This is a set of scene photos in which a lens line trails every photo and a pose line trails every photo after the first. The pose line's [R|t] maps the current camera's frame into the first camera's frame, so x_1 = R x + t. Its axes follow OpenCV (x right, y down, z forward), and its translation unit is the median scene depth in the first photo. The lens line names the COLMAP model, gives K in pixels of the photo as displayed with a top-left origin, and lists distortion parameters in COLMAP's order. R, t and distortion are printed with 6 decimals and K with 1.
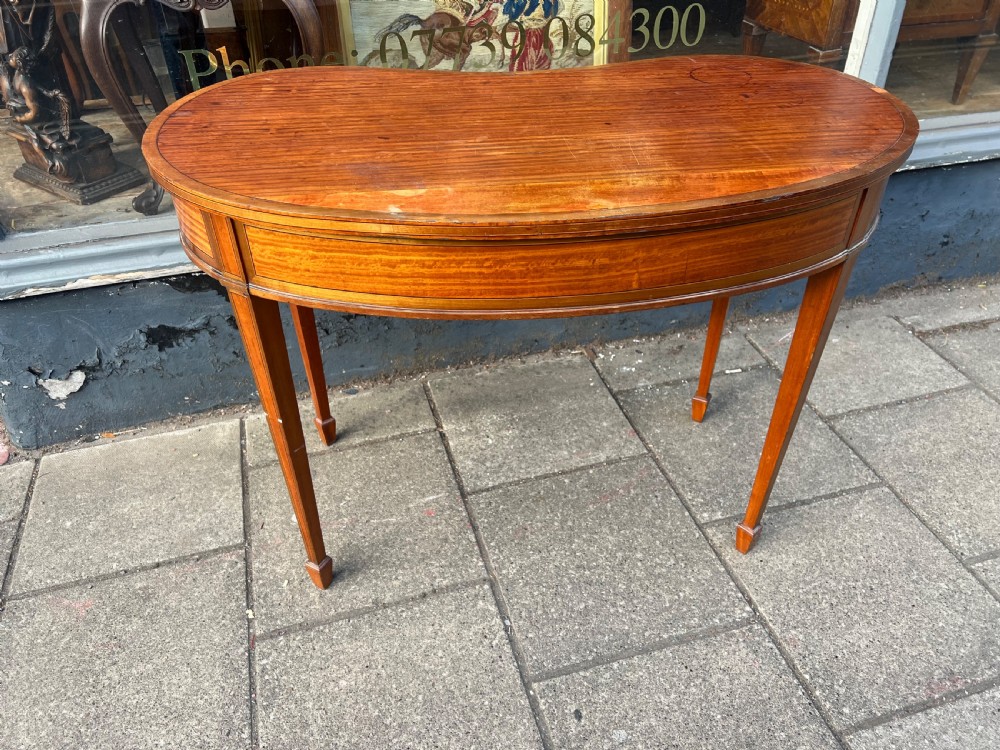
lens RADIAL K [[755.0, 0, 496.7], [0, 755.0, 384.0], [0, 0, 1]] dist [0.058884, -0.069818]
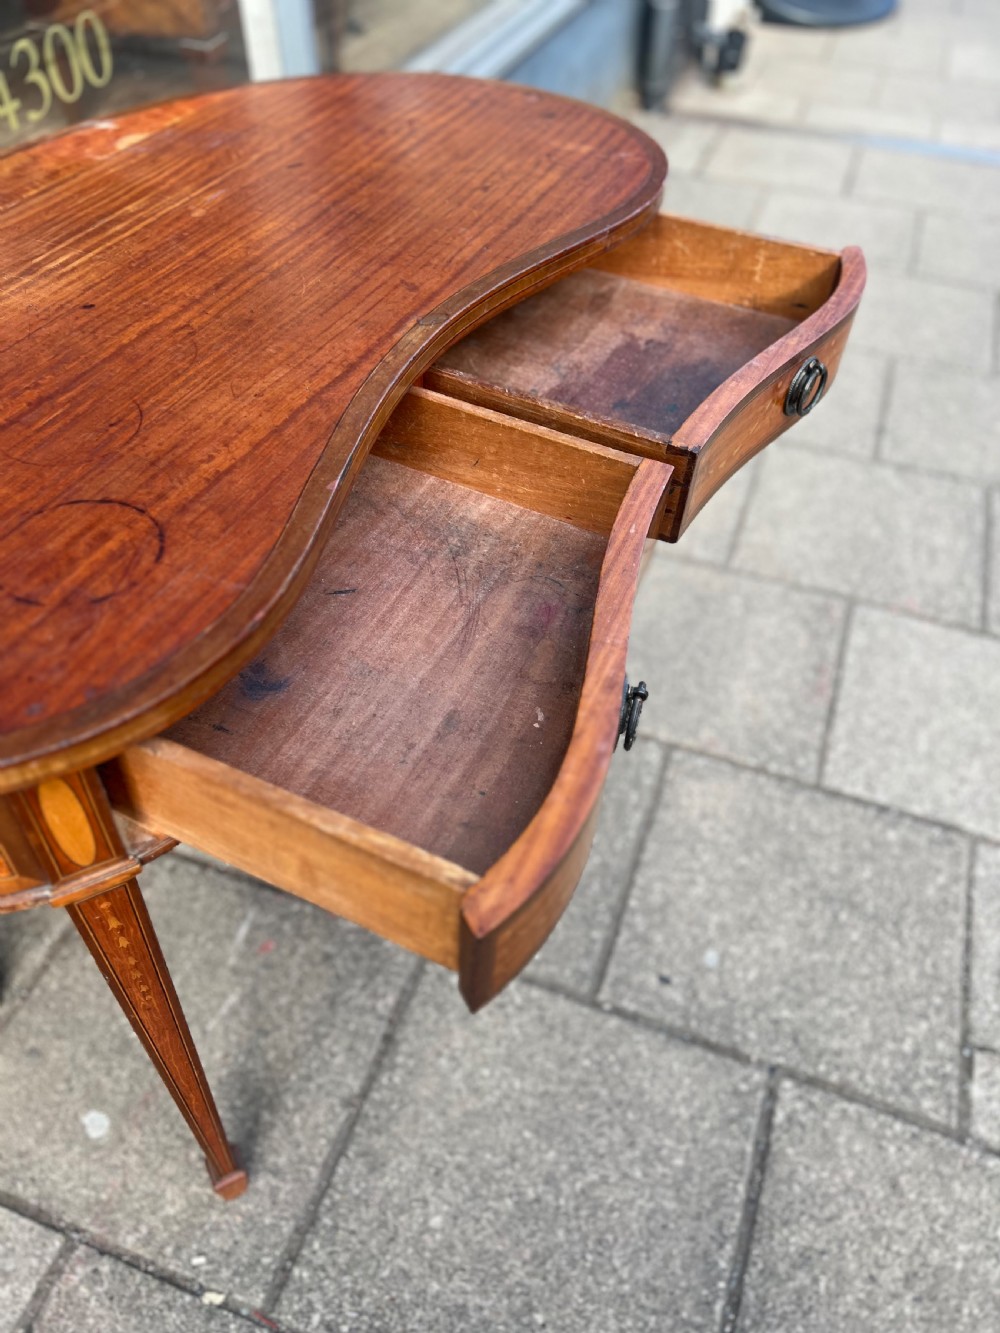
lens RADIAL K [[1006.4, 0, 482.4], [0, 1006.4, 681.1], [0, 0, 1]] dist [0.058884, -0.069818]
pose [[0.595424, -0.577747, 0.558282, -0.342612], [0.476687, 0.813409, 0.333369, -0.212168], [-0.646715, 0.067630, 0.759728, 0.255676]]
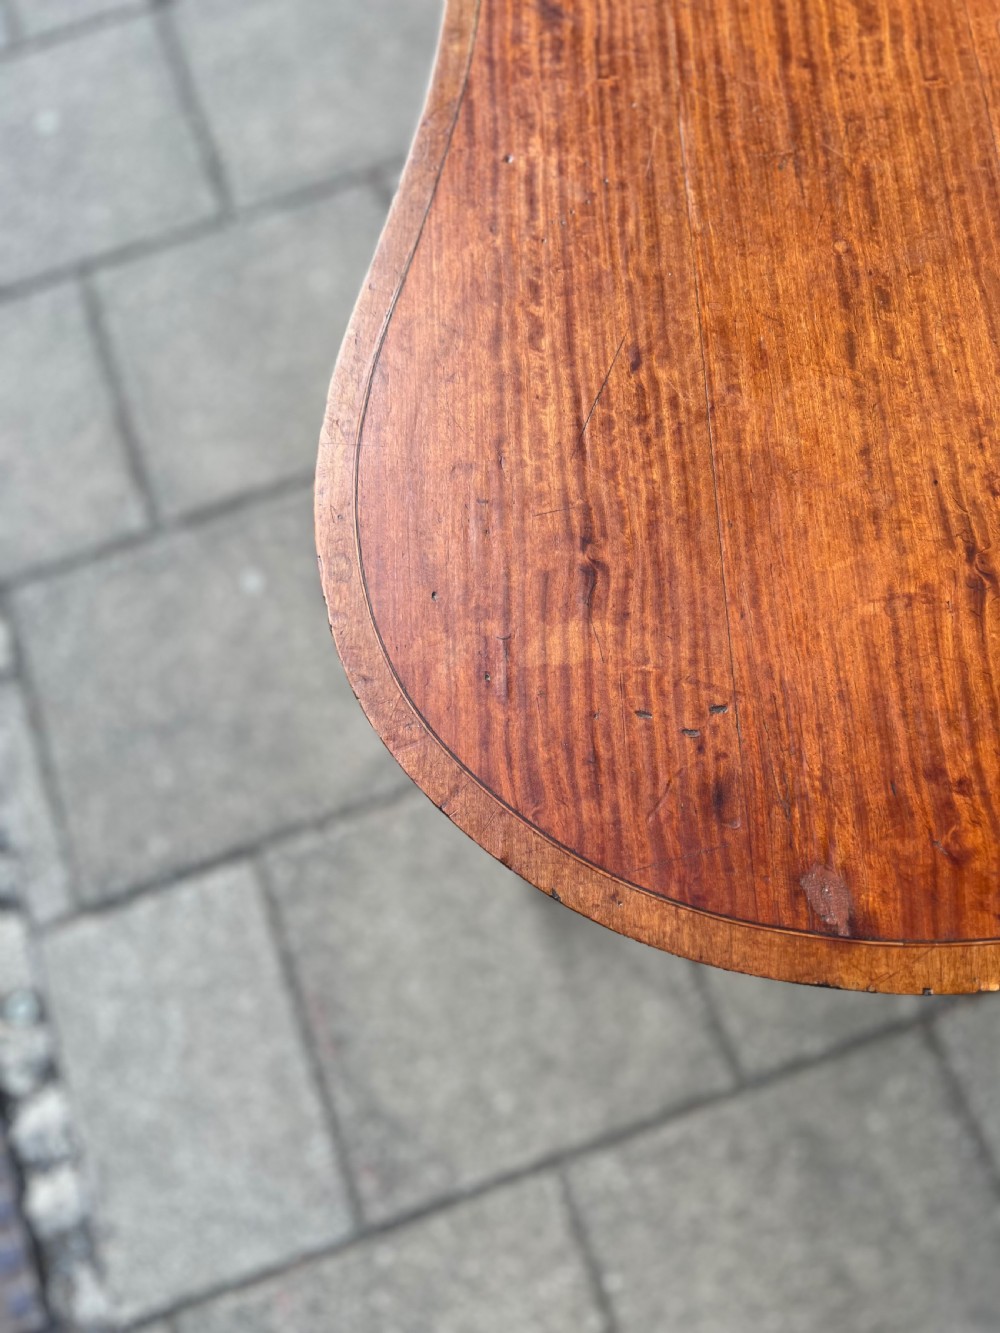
lens RADIAL K [[1006.4, 0, 503.7], [0, 1006.4, 669.5], [0, 0, 1]] dist [0.058884, -0.069818]
pose [[0.060620, 0.959983, -0.273420, 0.462970], [-0.583214, 0.256367, 0.770804, -0.422601], [0.810054, 0.112736, 0.575416, 0.489505]]
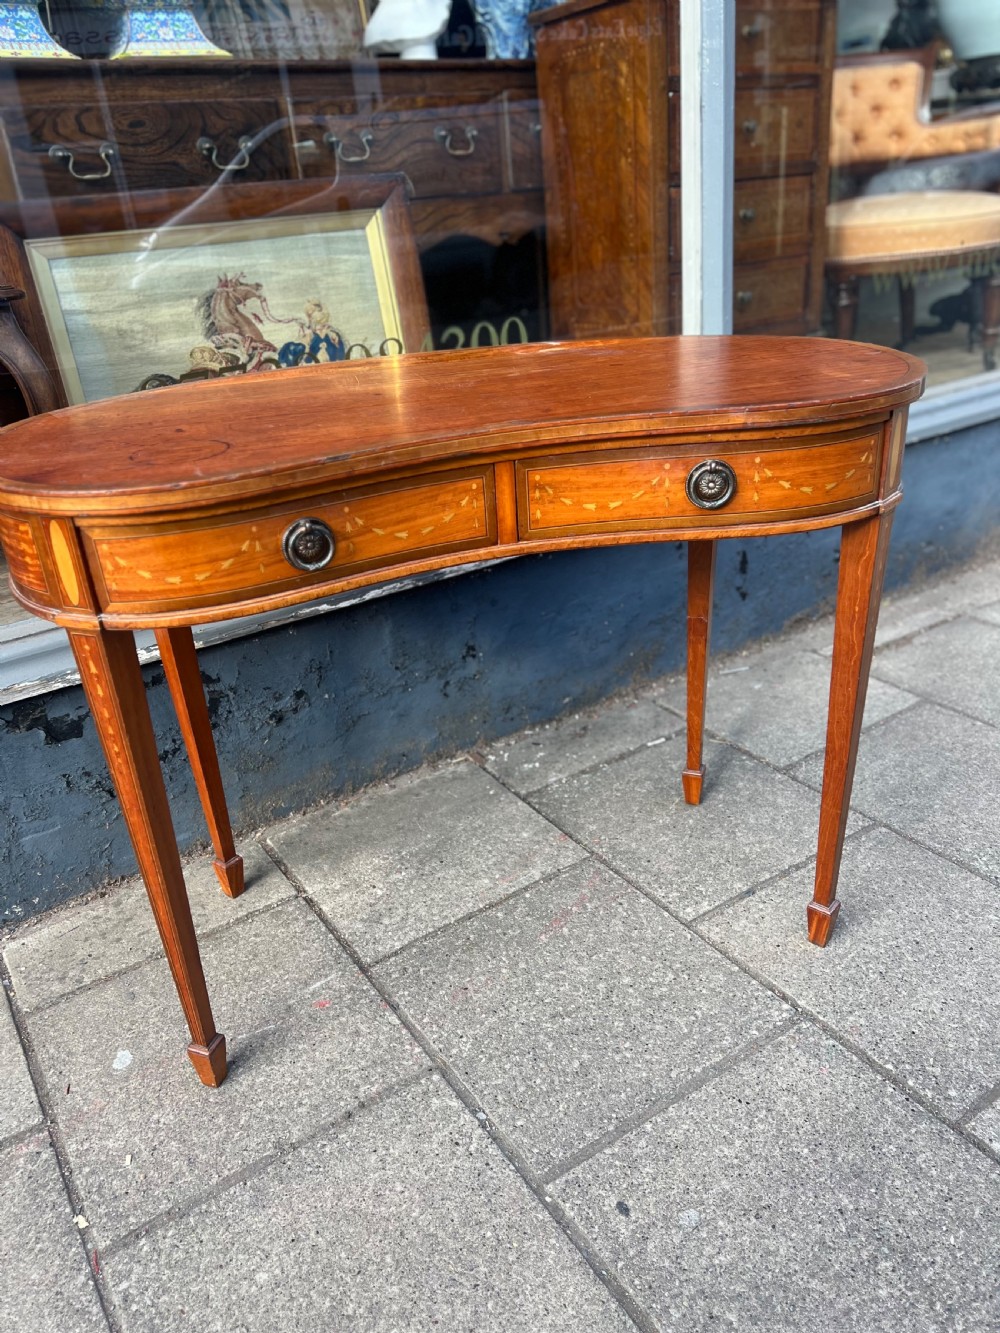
lens RADIAL K [[1006.4, 0, 489.5], [0, 1006.4, 675.7], [0, 0, 1]] dist [0.058884, -0.069818]
pose [[0.955266, -0.180324, 0.234416, -0.112664], [0.228309, 0.953464, -0.196929, 0.109919], [-0.187996, 0.241639, 0.951981, 0.032891]]
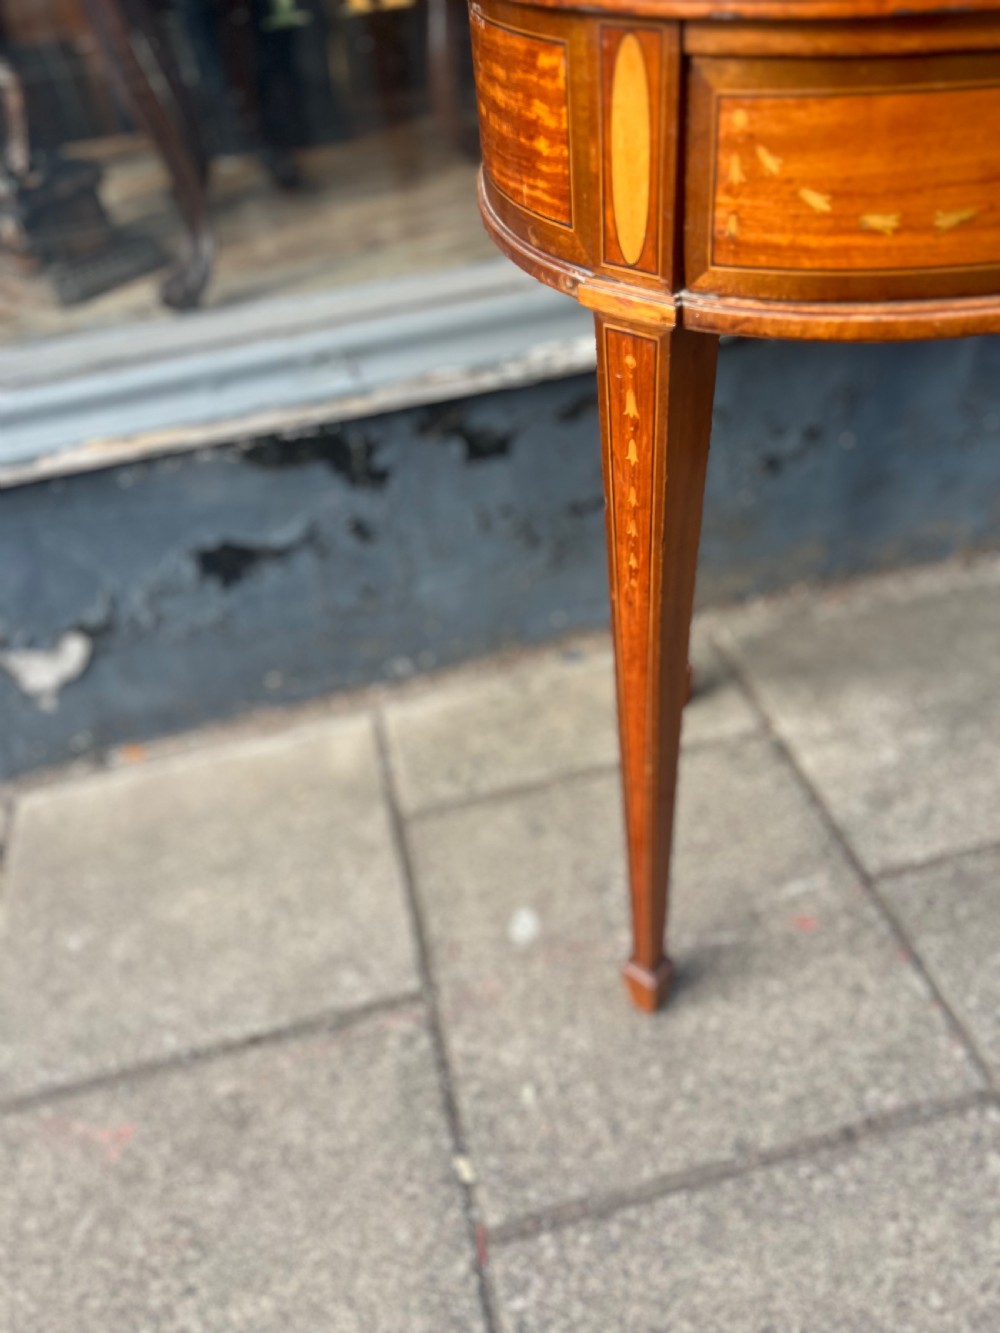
lens RADIAL K [[1006.4, 0, 499.8], [0, 1006.4, 682.8], [0, 0, 1]] dist [0.058884, -0.069818]
pose [[0.994209, -0.026531, -0.104140, -0.219589], [0.033875, 0.997014, 0.069400, -0.027278], [0.101987, -0.072526, 0.992138, 0.399003]]
